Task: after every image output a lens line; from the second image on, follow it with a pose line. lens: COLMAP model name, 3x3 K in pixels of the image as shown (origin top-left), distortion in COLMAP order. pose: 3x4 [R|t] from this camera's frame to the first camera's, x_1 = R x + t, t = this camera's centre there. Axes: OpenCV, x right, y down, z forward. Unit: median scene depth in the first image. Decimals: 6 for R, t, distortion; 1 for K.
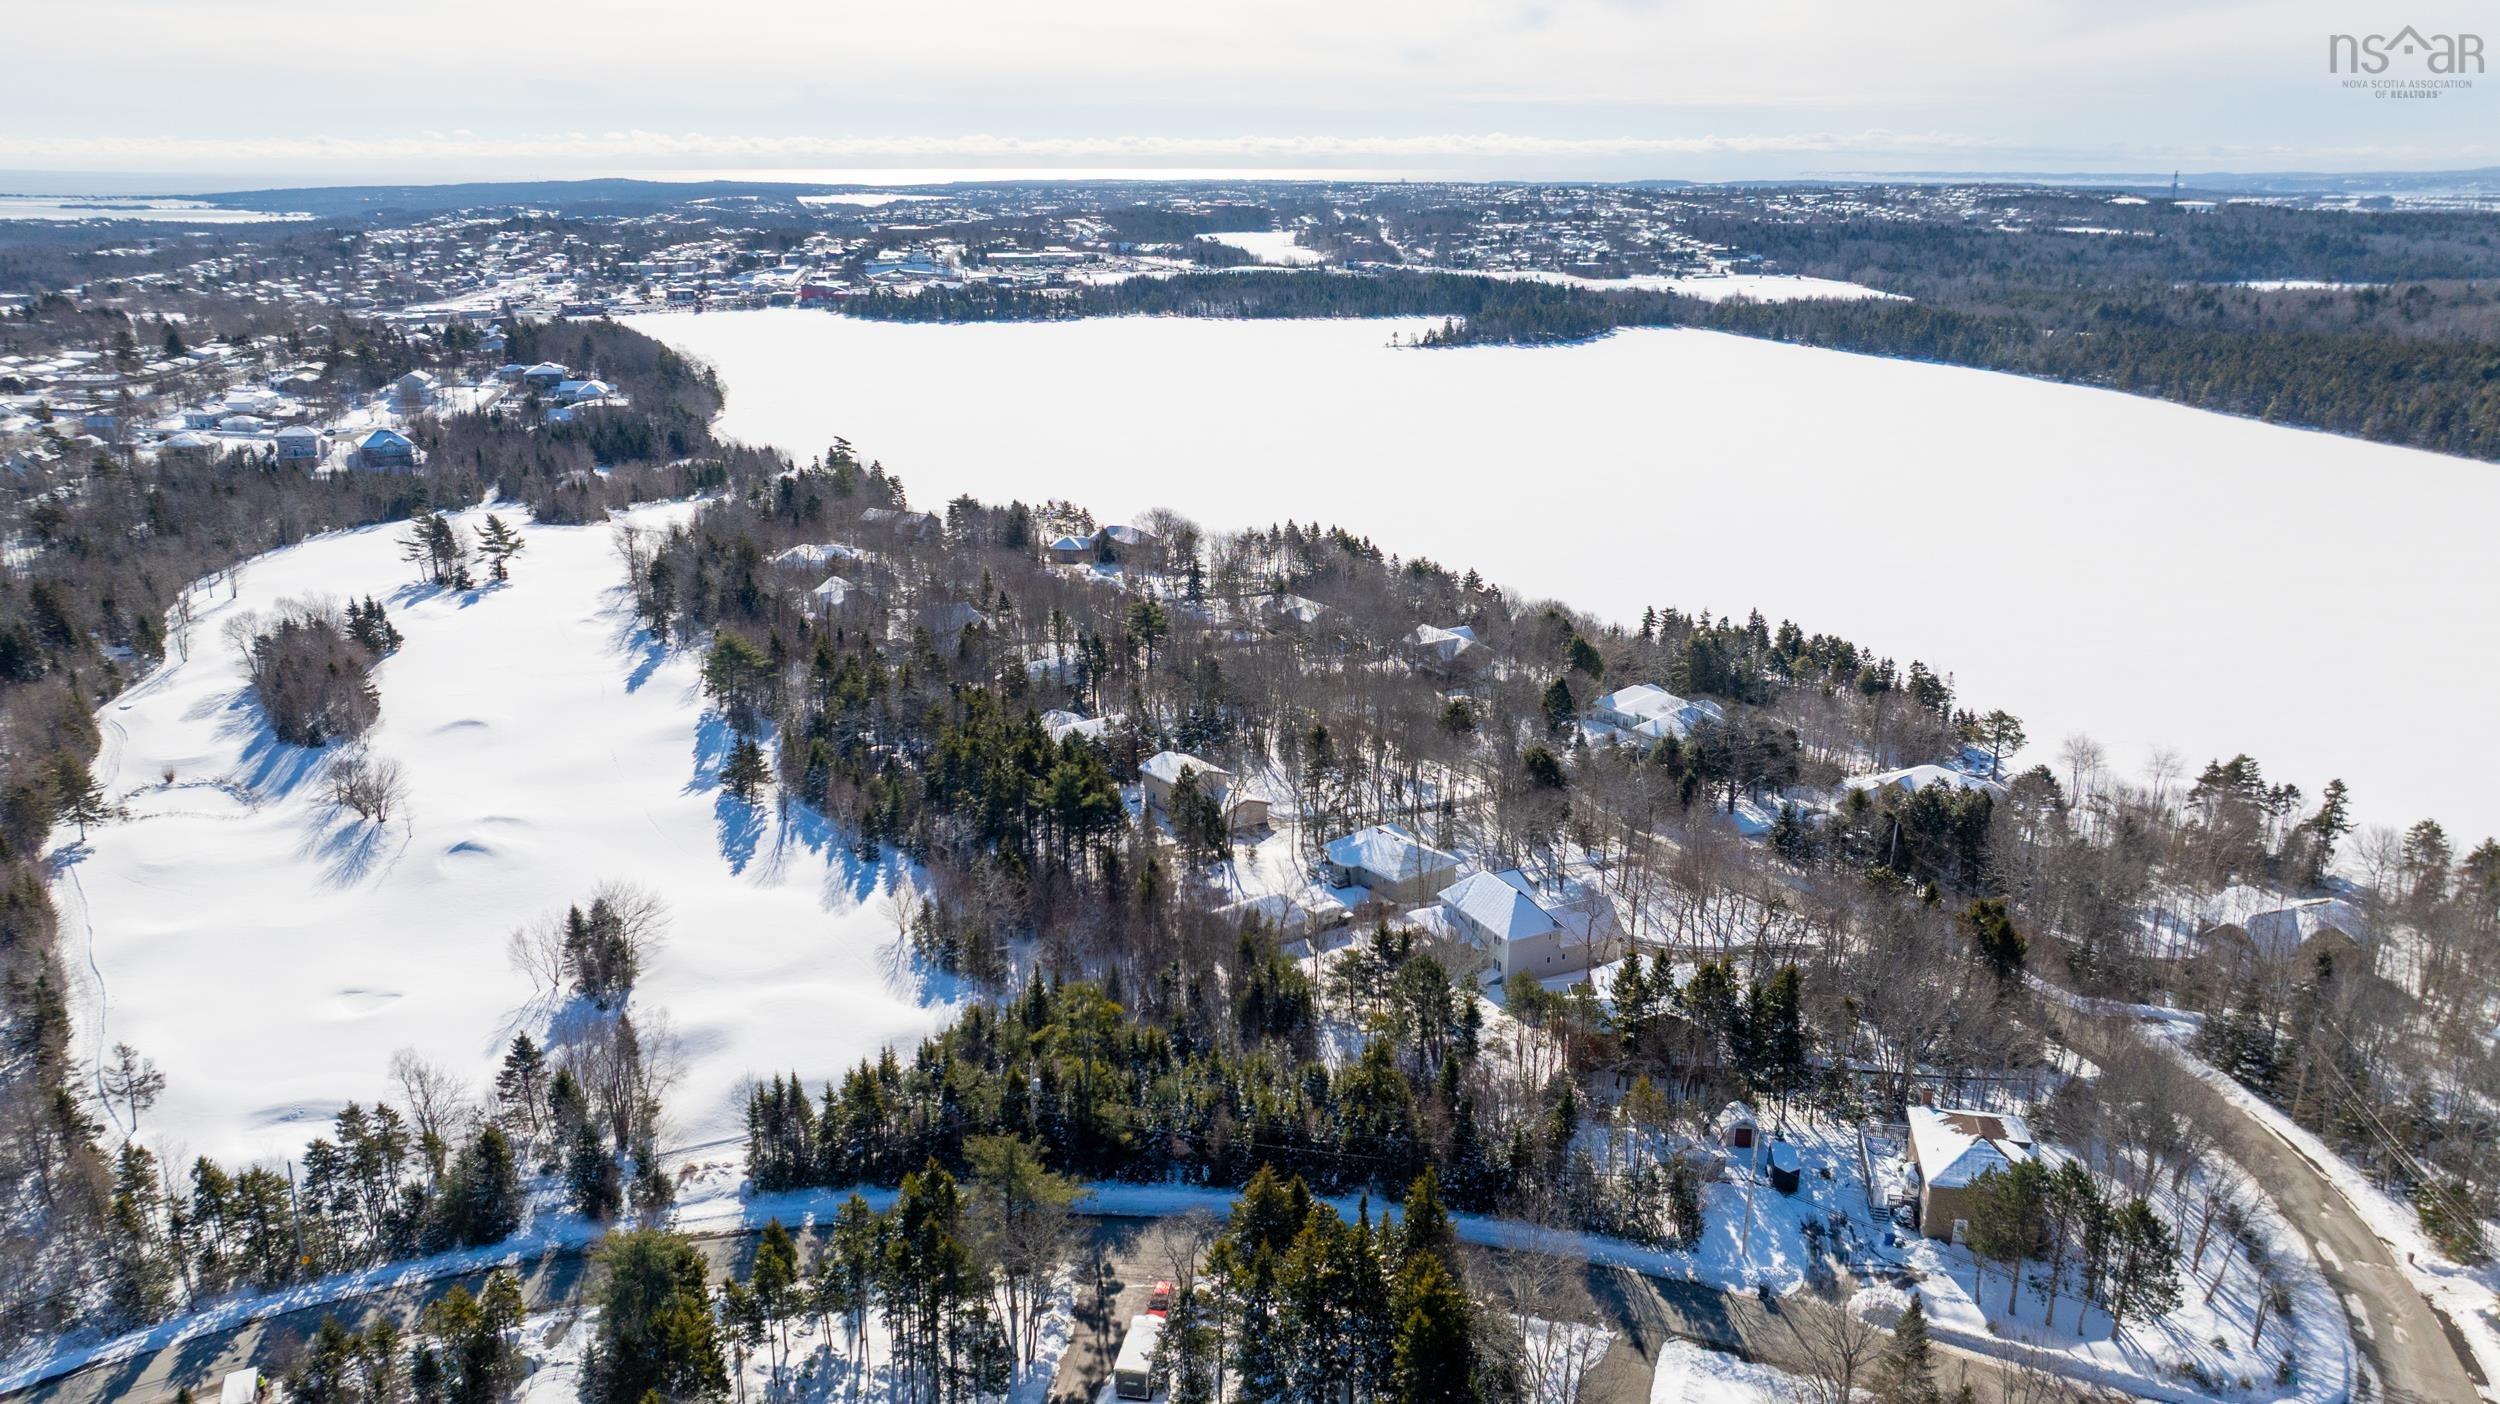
lens RADIAL K [[1778.4, 0, 1248.1], [0, 1778.4, 702.4], [0, 0, 1]] dist [-0.018412, 0.020461]
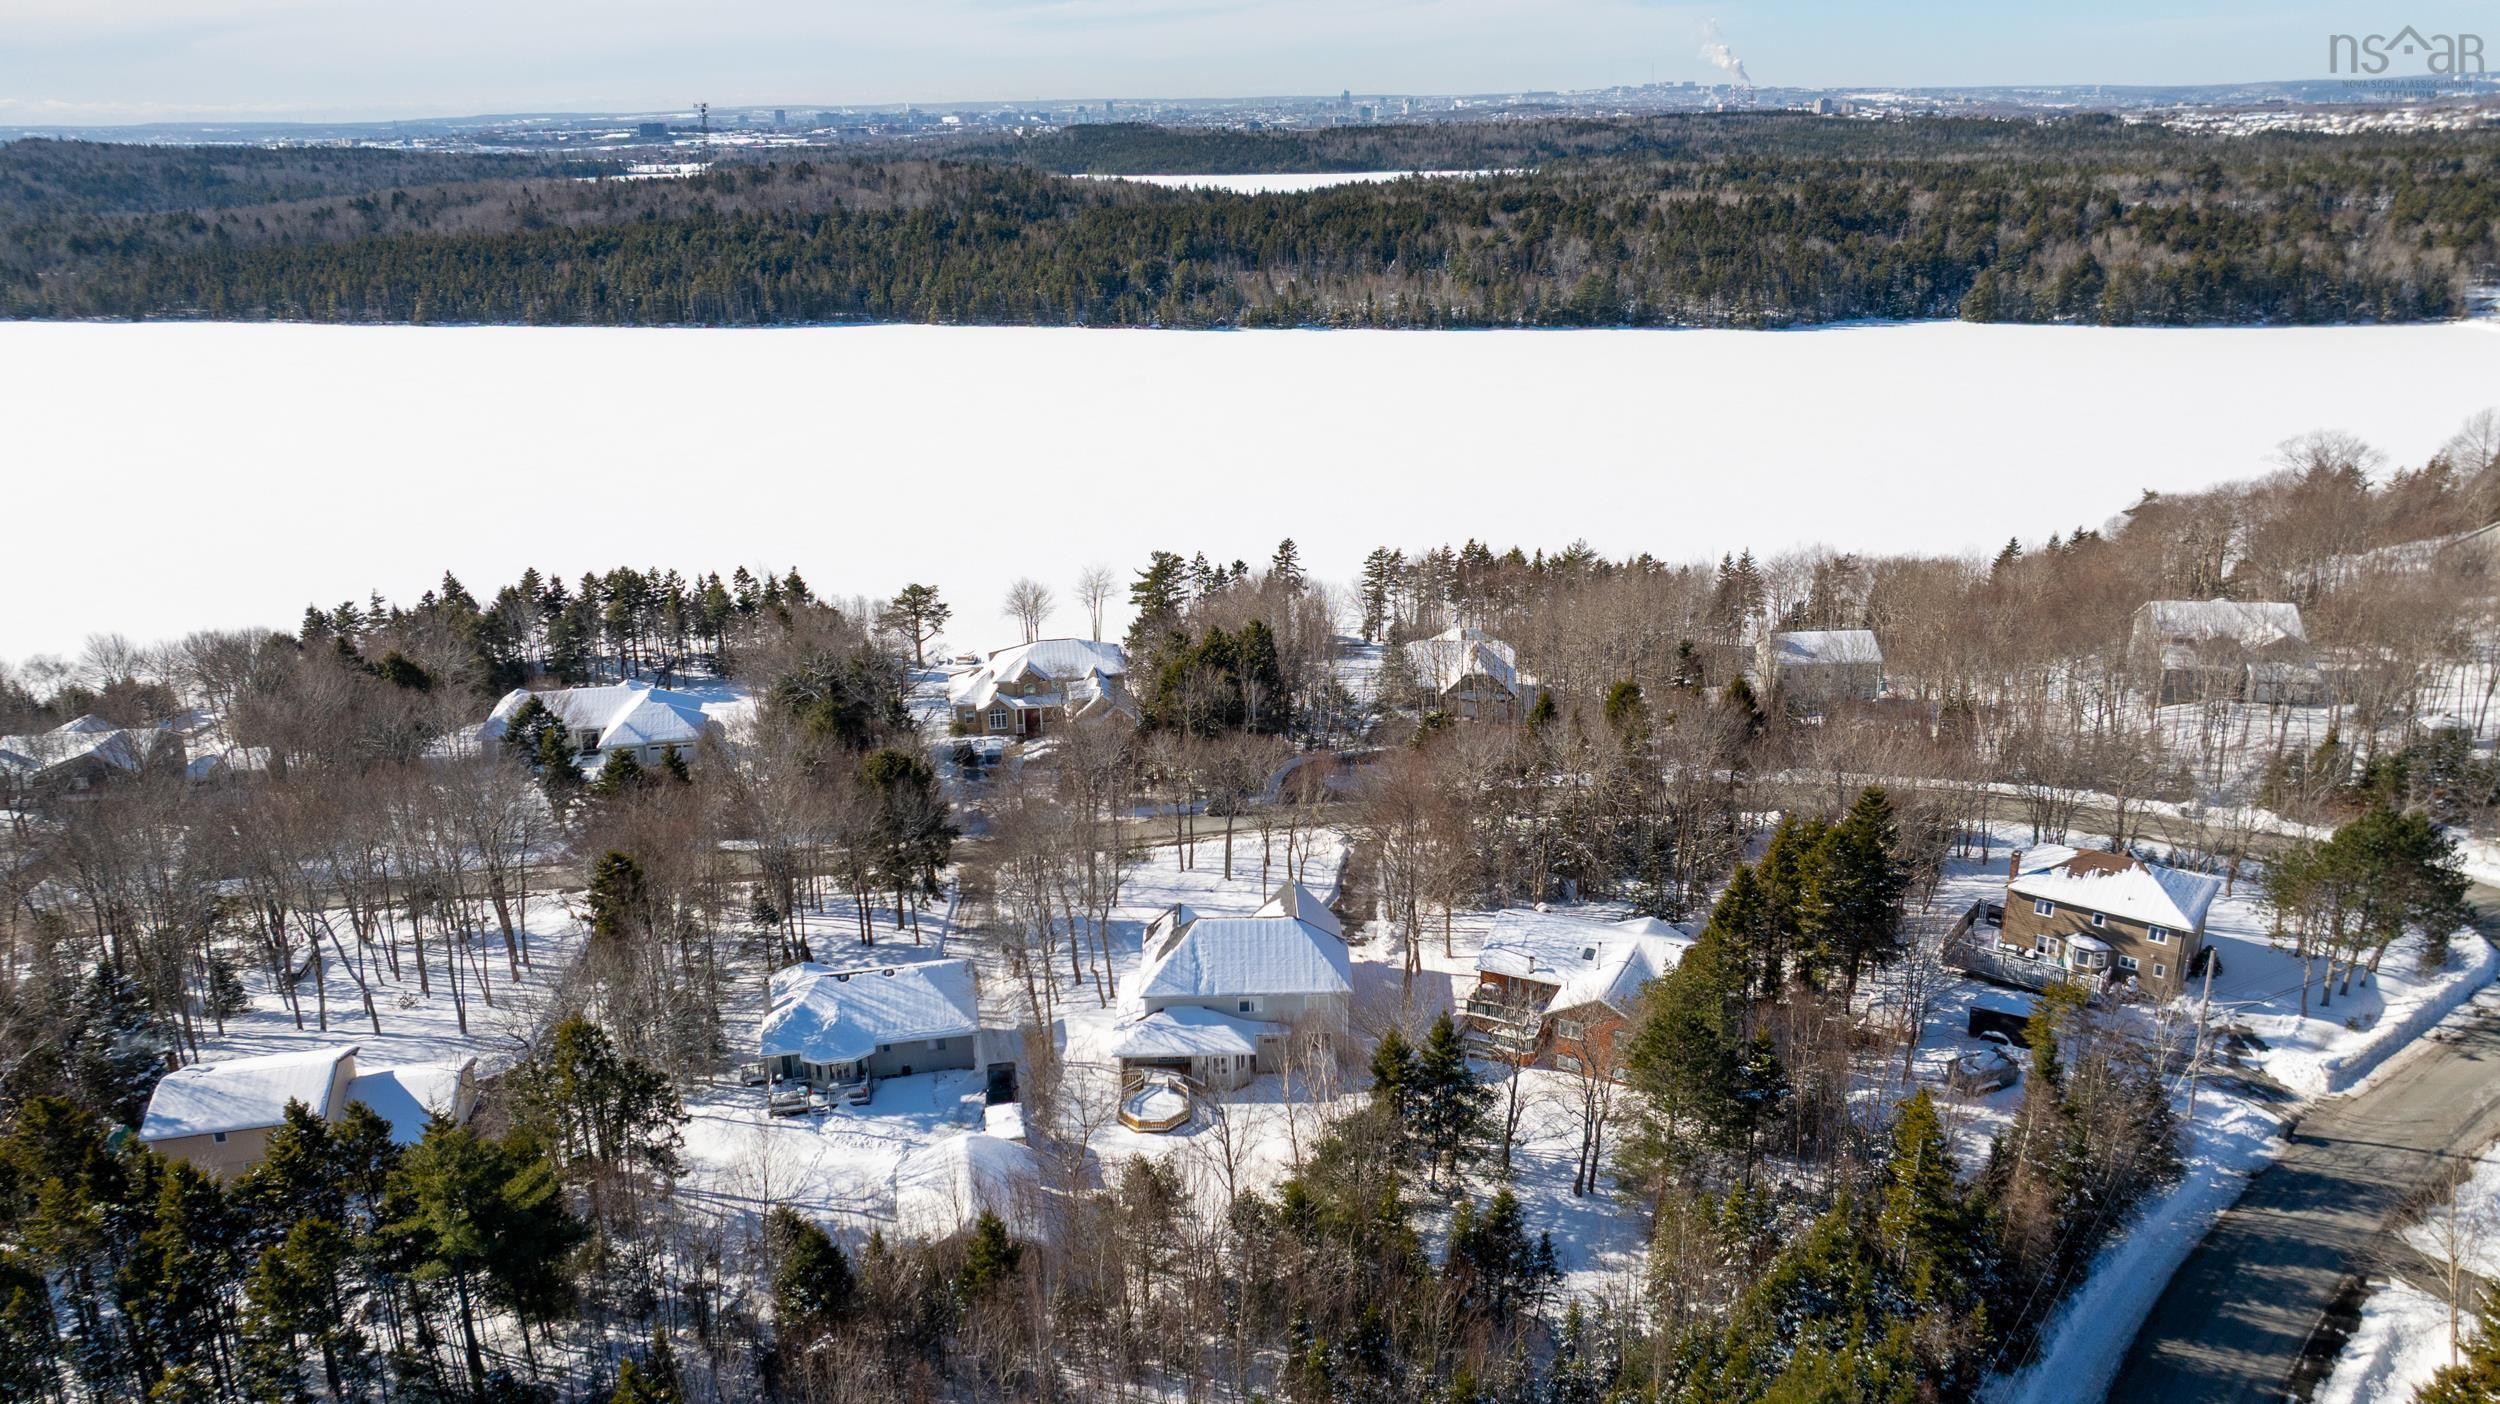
lens RADIAL K [[1778.4, 0, 1247.4], [0, 1778.4, 701.2], [0, 0, 1]] dist [-0.018412, 0.020461]
pose [[0.425772, -0.300409, 0.853506, -0.501574], [0.283085, 0.940150, 0.189687, -0.120120], [-0.859408, 0.160852, 0.485330, 0.969611]]
